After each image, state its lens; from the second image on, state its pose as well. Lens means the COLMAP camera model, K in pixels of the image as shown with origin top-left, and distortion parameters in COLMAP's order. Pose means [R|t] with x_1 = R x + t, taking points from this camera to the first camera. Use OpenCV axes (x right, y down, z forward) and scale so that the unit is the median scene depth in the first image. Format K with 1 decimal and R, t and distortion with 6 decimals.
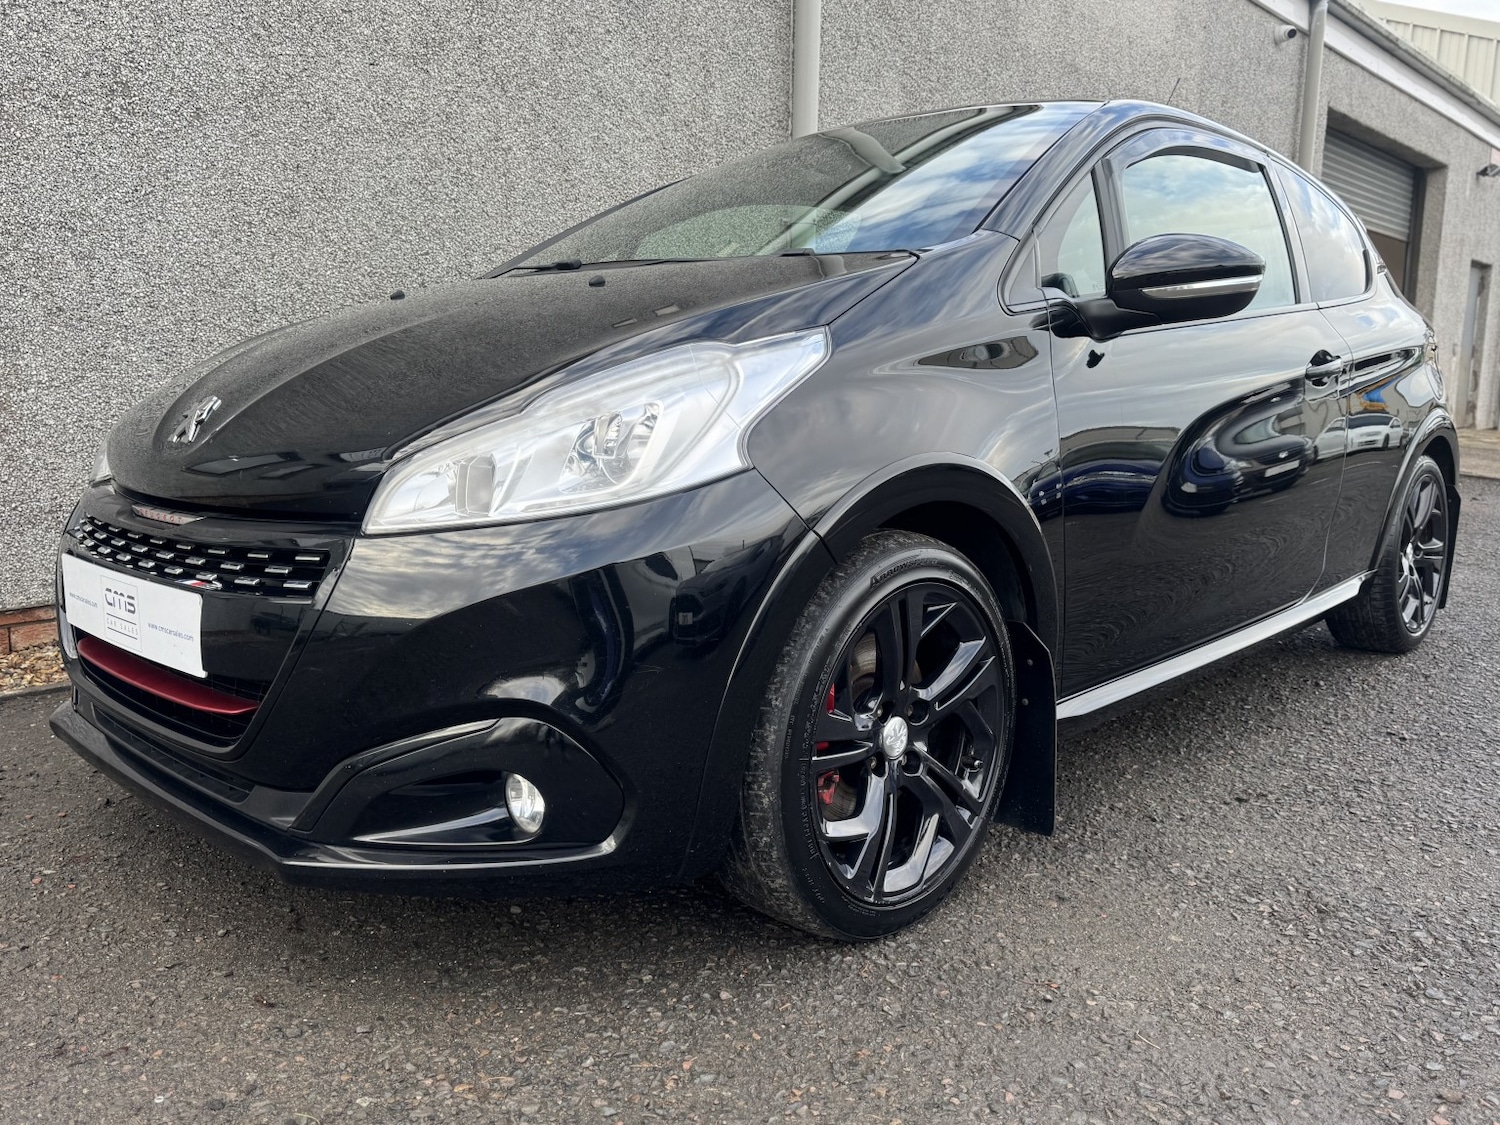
lens RADIAL K [[1189.8, 0, 750.0], [0, 1189.8, 562.5], [0, 0, 1]] dist [0.013512, -0.015956]
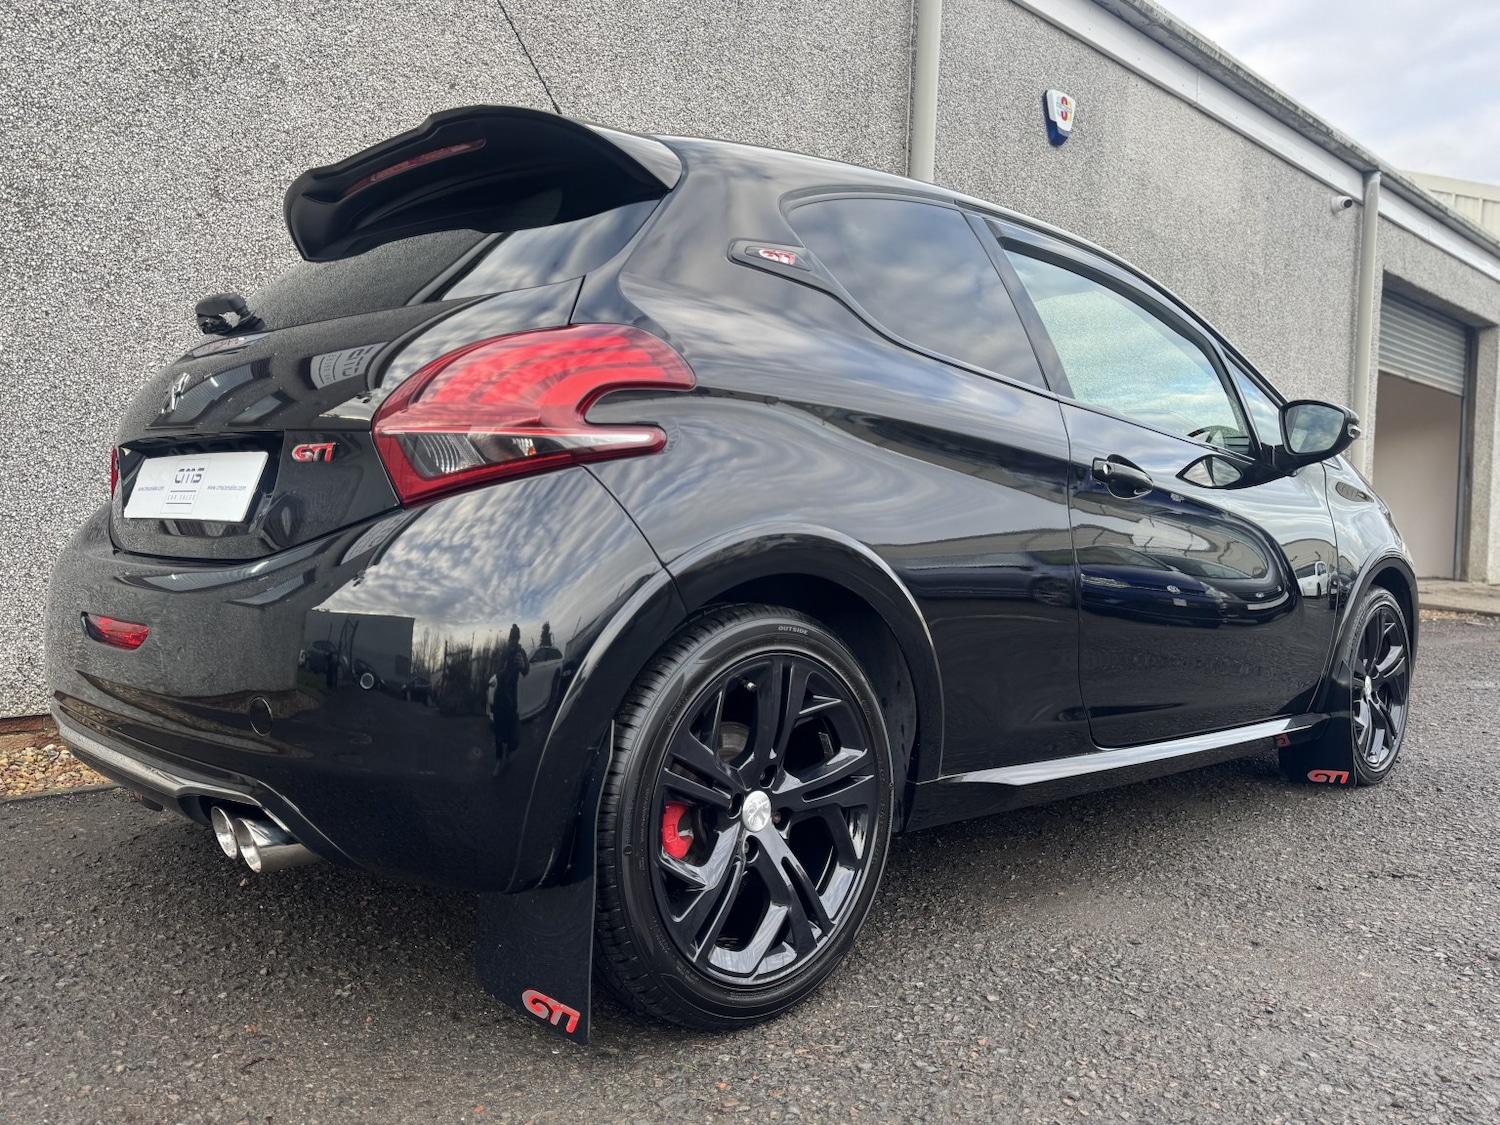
lens RADIAL K [[1191.7, 0, 743.4], [0, 1191.7, 566.6], [0, 0, 1]] dist [0.015202, -0.014512]
pose [[0.999221, 0.015819, -0.036154, -0.194680], [-0.019960, 0.992908, -0.117202, 0.070547], [0.034044, 0.117832, 0.992450, -0.193438]]
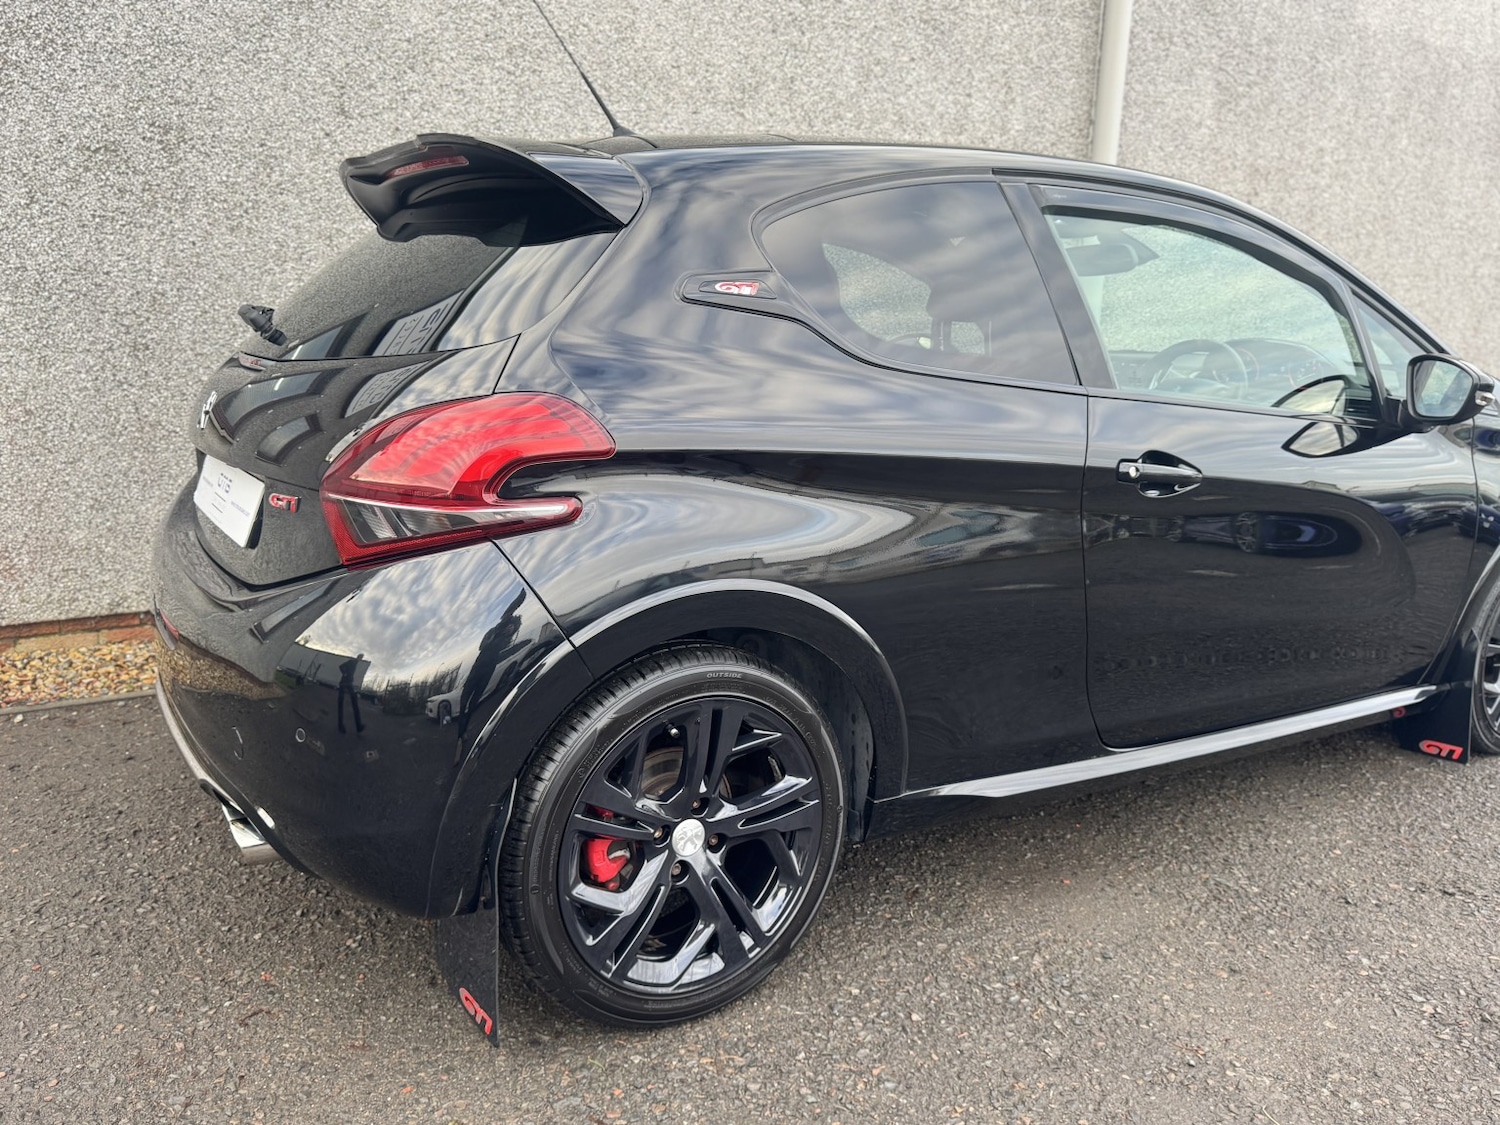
lens RADIAL K [[1202.6, 0, 750.0], [0, 1202.6, 562.5], [0, 0, 1]] dist [0.003493, -0.002455]
pose [[0.968508, 0.072846, -0.238087, 0.063905], [-0.059165, 0.996187, 0.064123, -0.151018], [0.241850, -0.048017, 0.969125, -0.197807]]
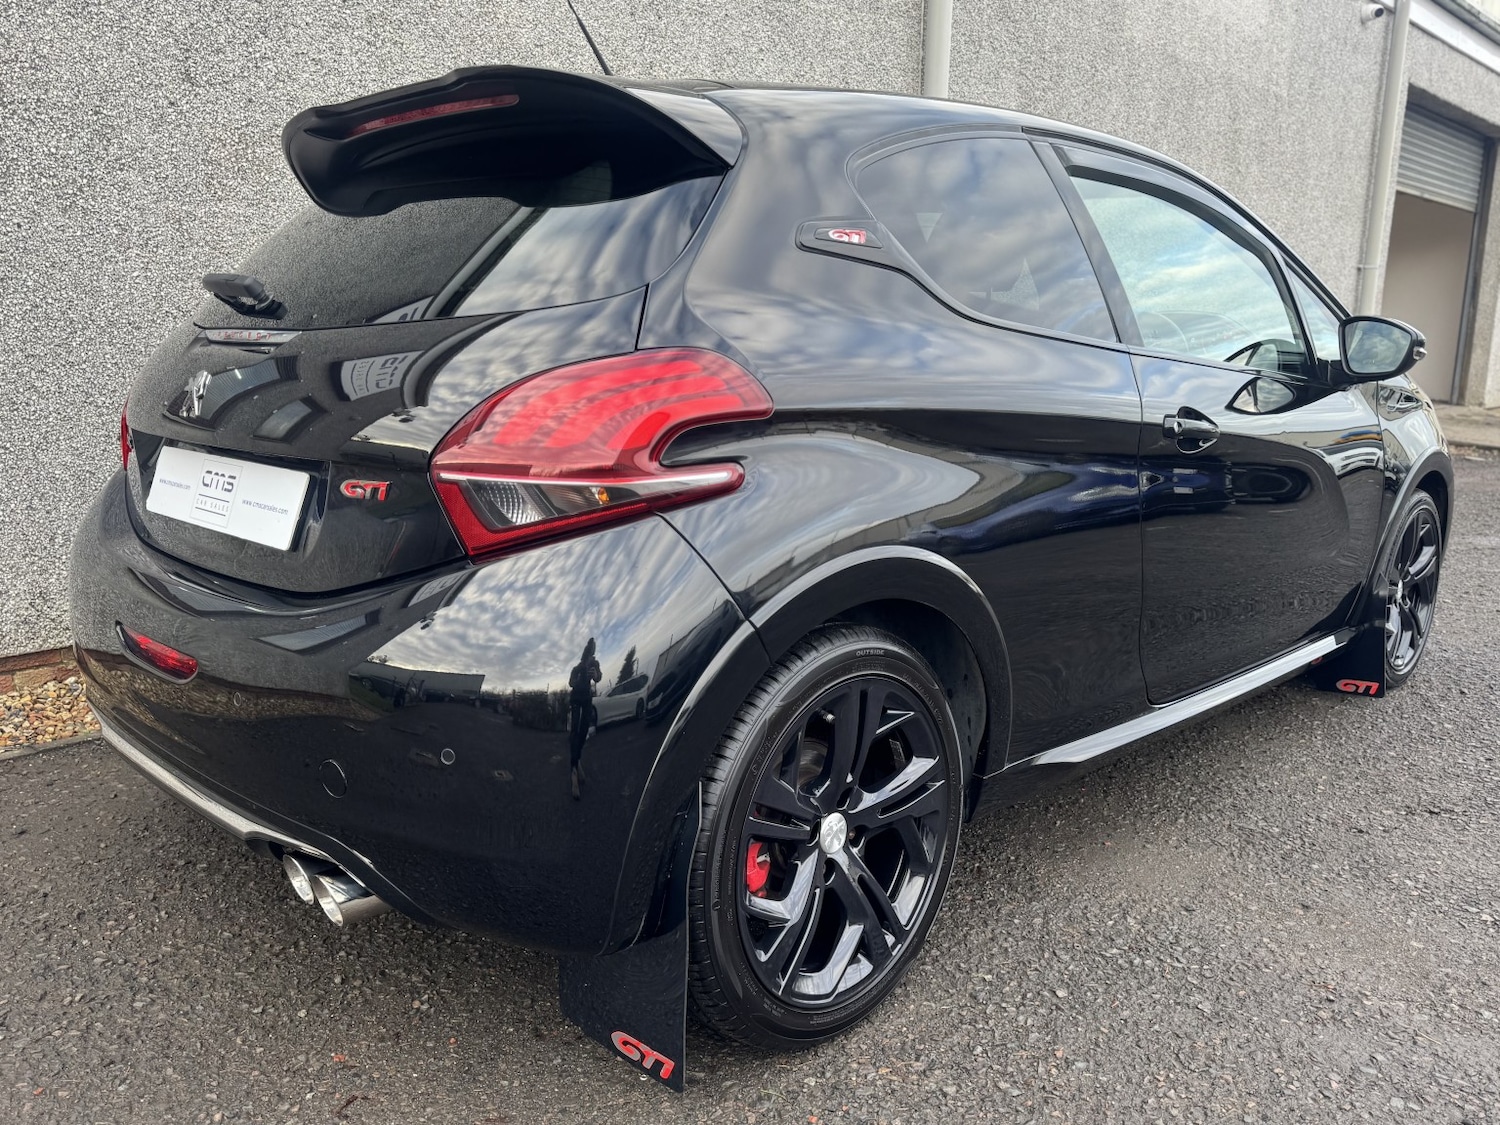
lens RADIAL K [[1191.7, 0, 743.4], [0, 1191.7, 566.6], [0, 0, 1]] dist [0.015202, -0.014512]
pose [[0.999839, 0.005732, -0.017012, -0.271984], [-0.004944, 0.998928, 0.046024, -0.099979], [0.017258, -0.045933, 0.998795, -0.155471]]
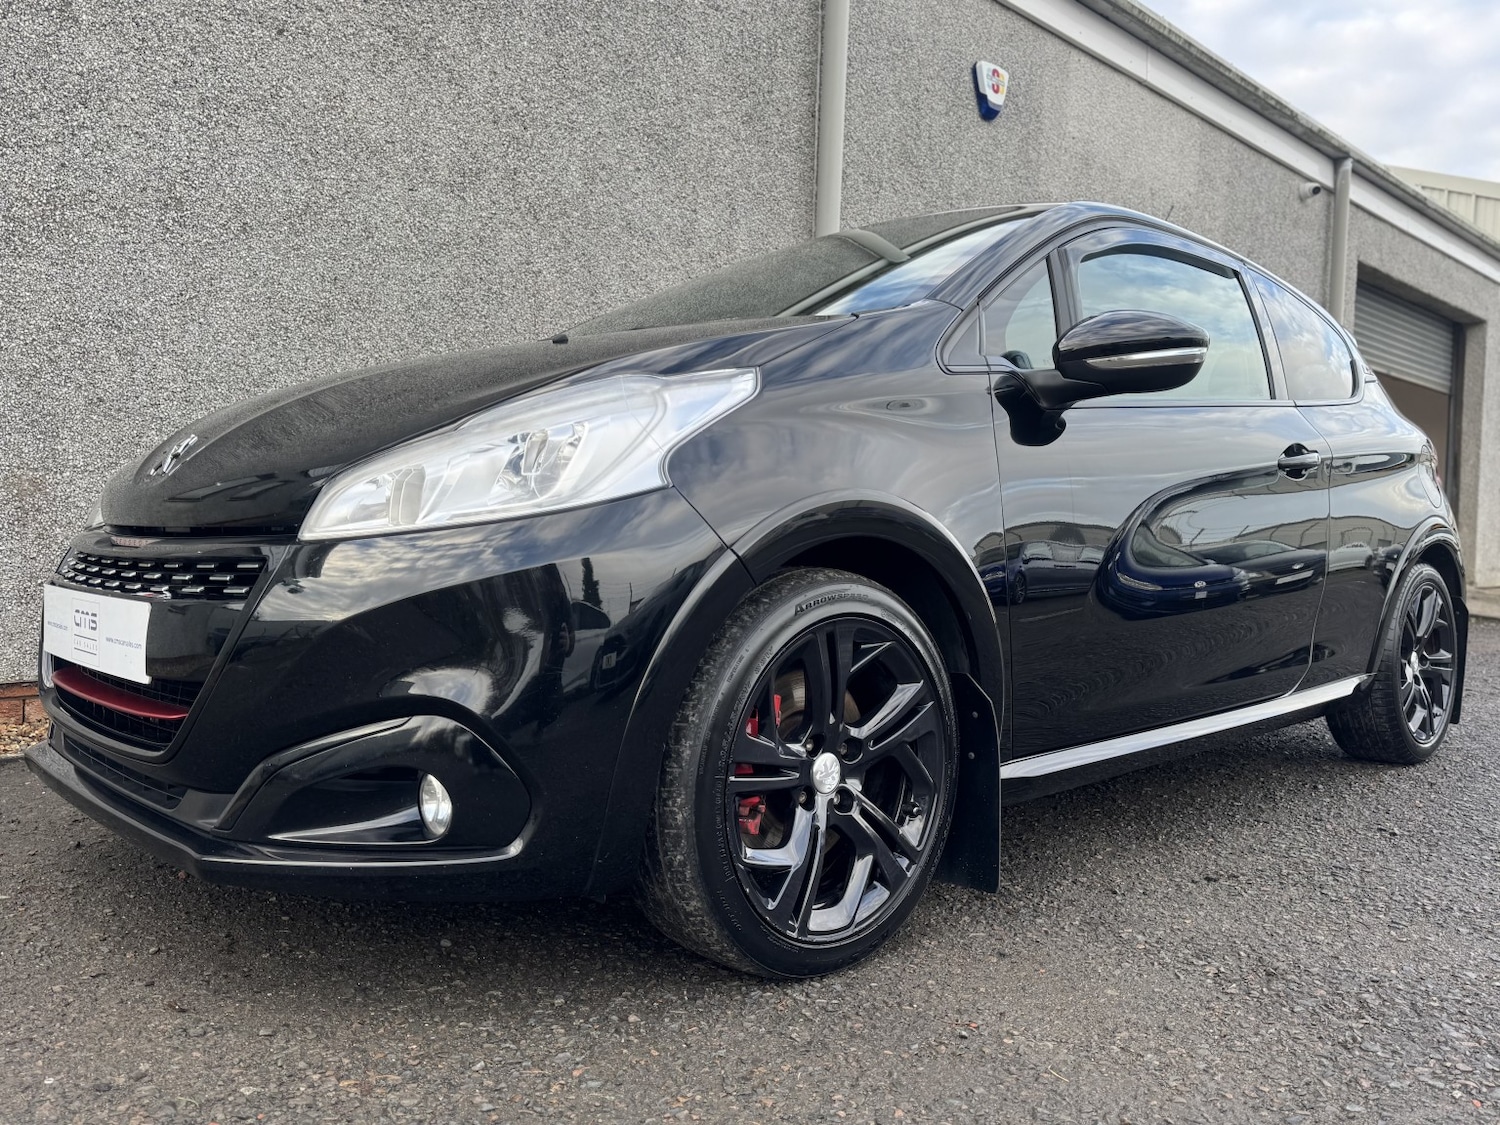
lens RADIAL K [[1188.4, 0, 754.4], [0, 1188.4, 567.1], [0, 0, 1]] dist [0.014942, -0.016007]
pose [[0.998735, 0.018458, -0.046768, 0.100441], [-0.024177, 0.991883, -0.124831, 0.095518], [0.044085, 0.125804, 0.991075, -0.018399]]
